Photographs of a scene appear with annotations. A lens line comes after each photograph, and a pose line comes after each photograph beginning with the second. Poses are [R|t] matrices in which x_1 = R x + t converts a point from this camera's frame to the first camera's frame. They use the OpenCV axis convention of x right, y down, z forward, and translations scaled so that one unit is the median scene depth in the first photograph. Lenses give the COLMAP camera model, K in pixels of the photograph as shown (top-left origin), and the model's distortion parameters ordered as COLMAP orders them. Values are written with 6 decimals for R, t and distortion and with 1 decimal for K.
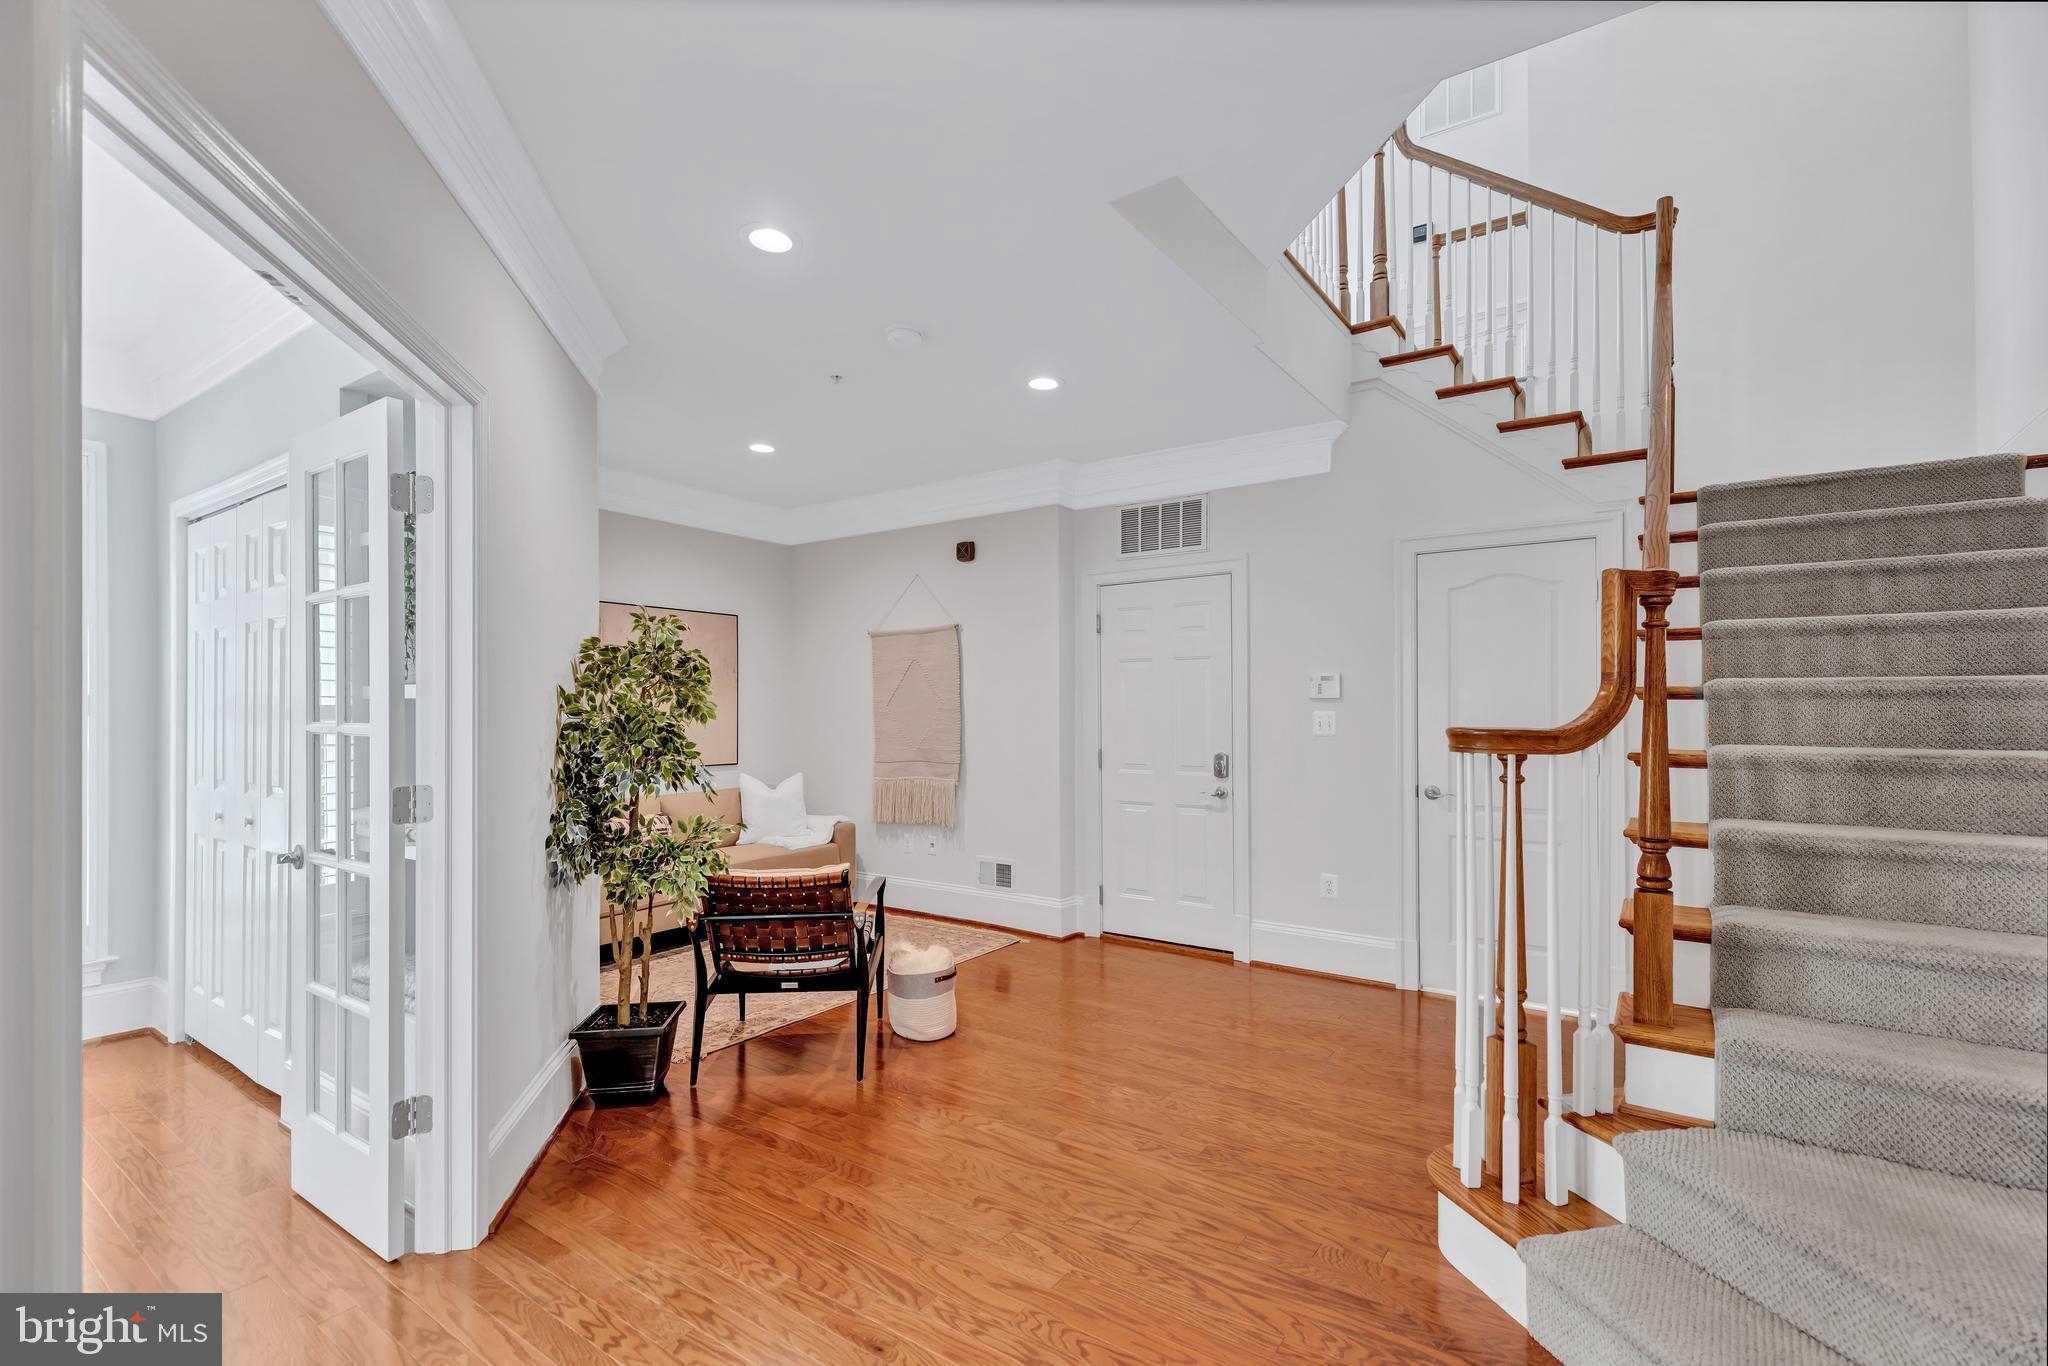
lens RADIAL K [[950.0, 0, 1019.1], [0, 950.0, 701.6], [0, 0, 1]] dist [-0.021201, -0.000064]
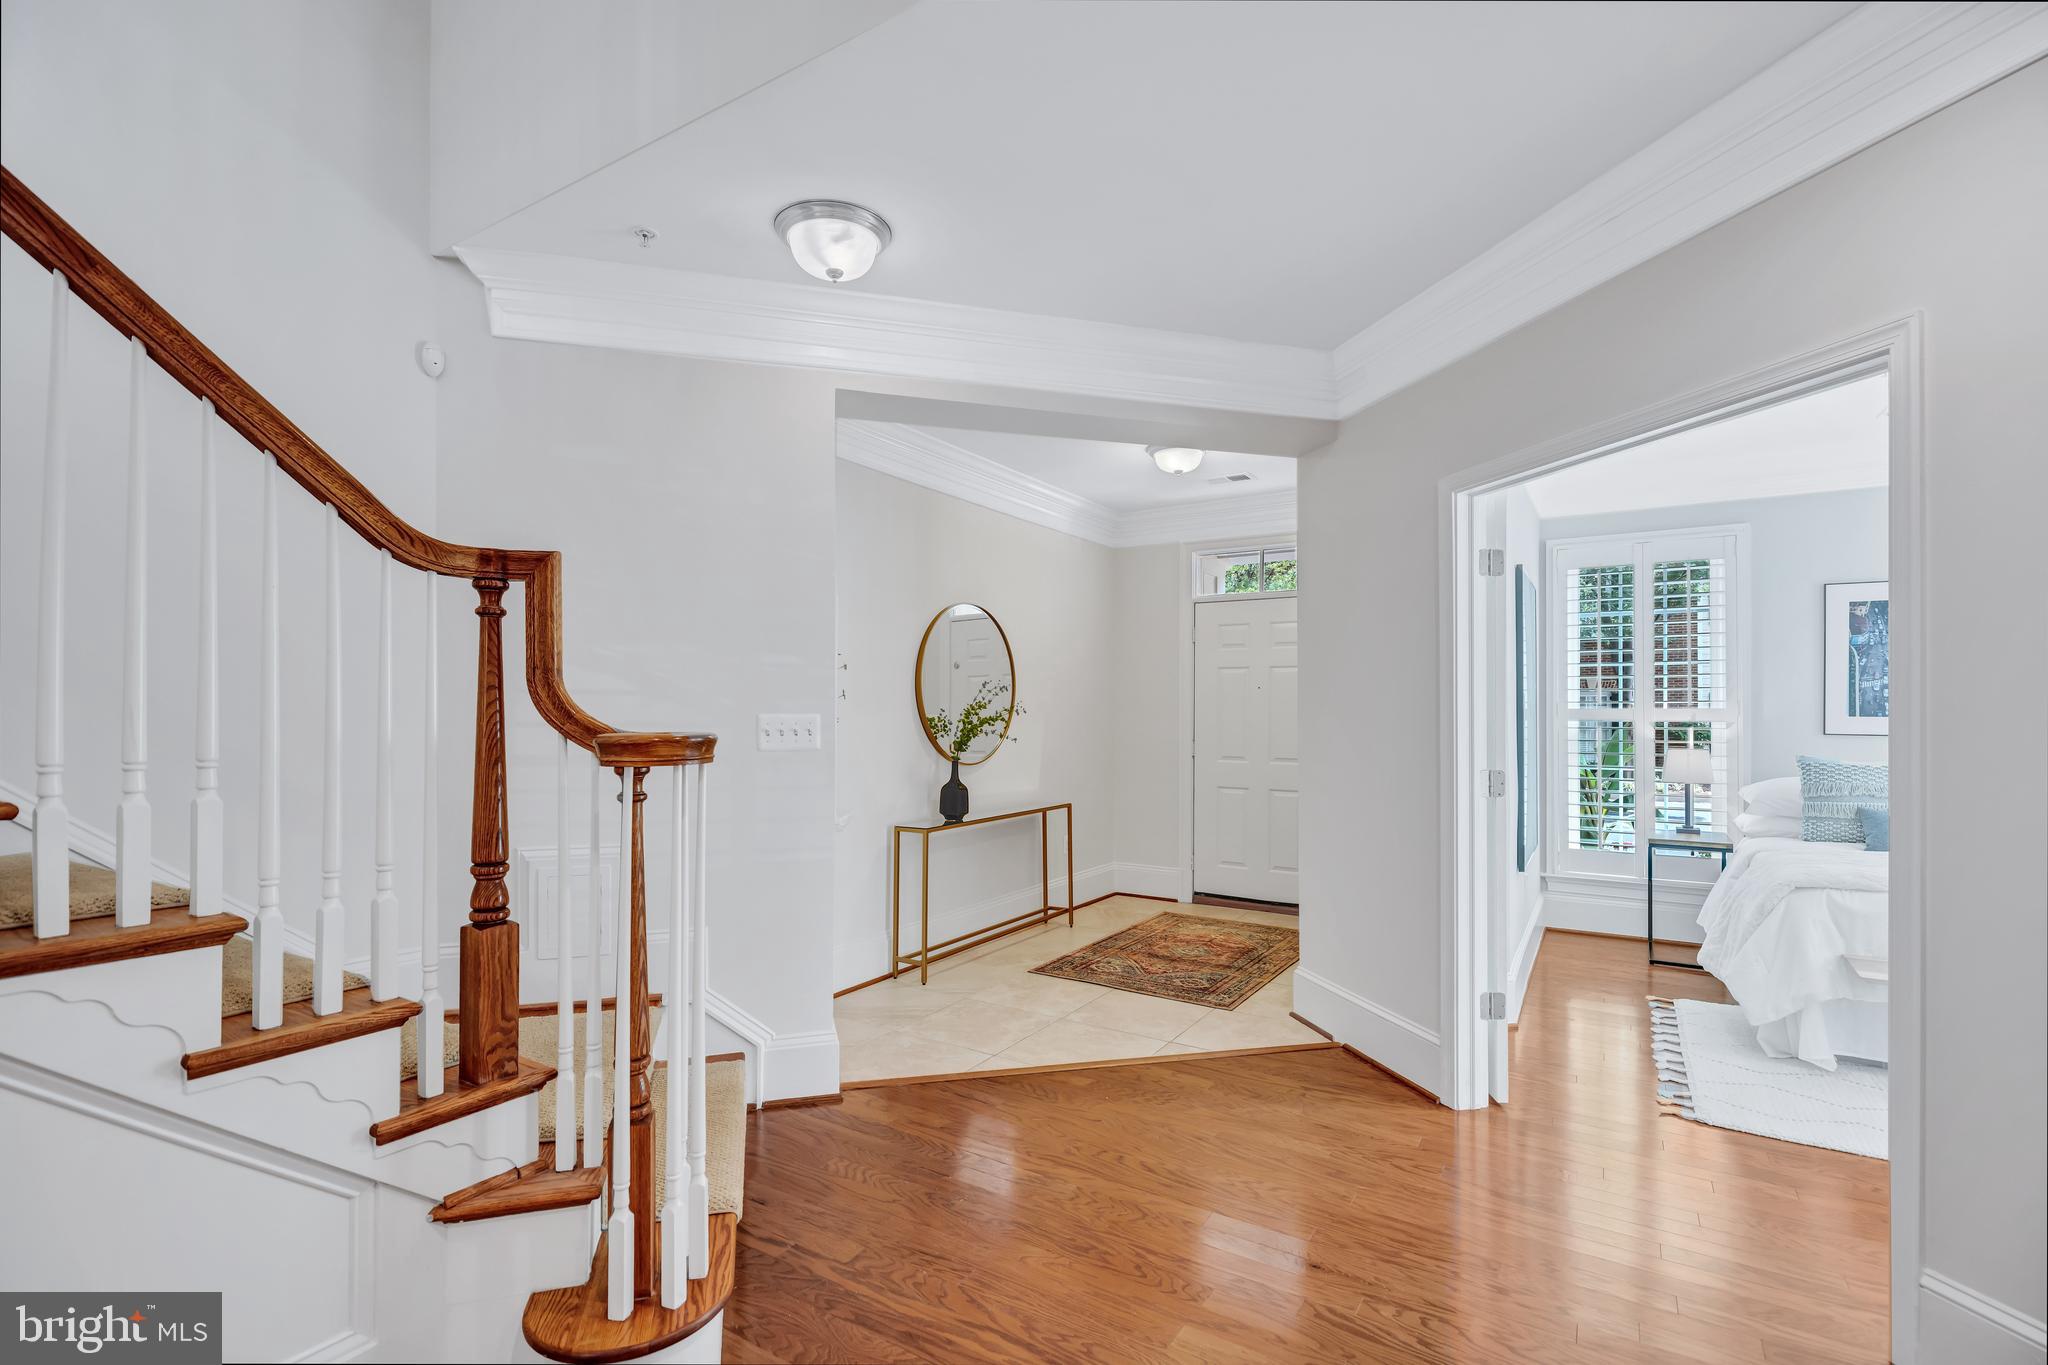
lens RADIAL K [[950.0, 0, 1019.1], [0, 950.0, 701.1], [0, 0, 1]] dist [-0.021201, -0.000064]
pose [[-0.998838, 0.005150, -0.047908, 0.242385], [0.005507, 0.999958, -0.007325, 0.003078], [0.047869, -0.007580, -0.998825, 1.955687]]
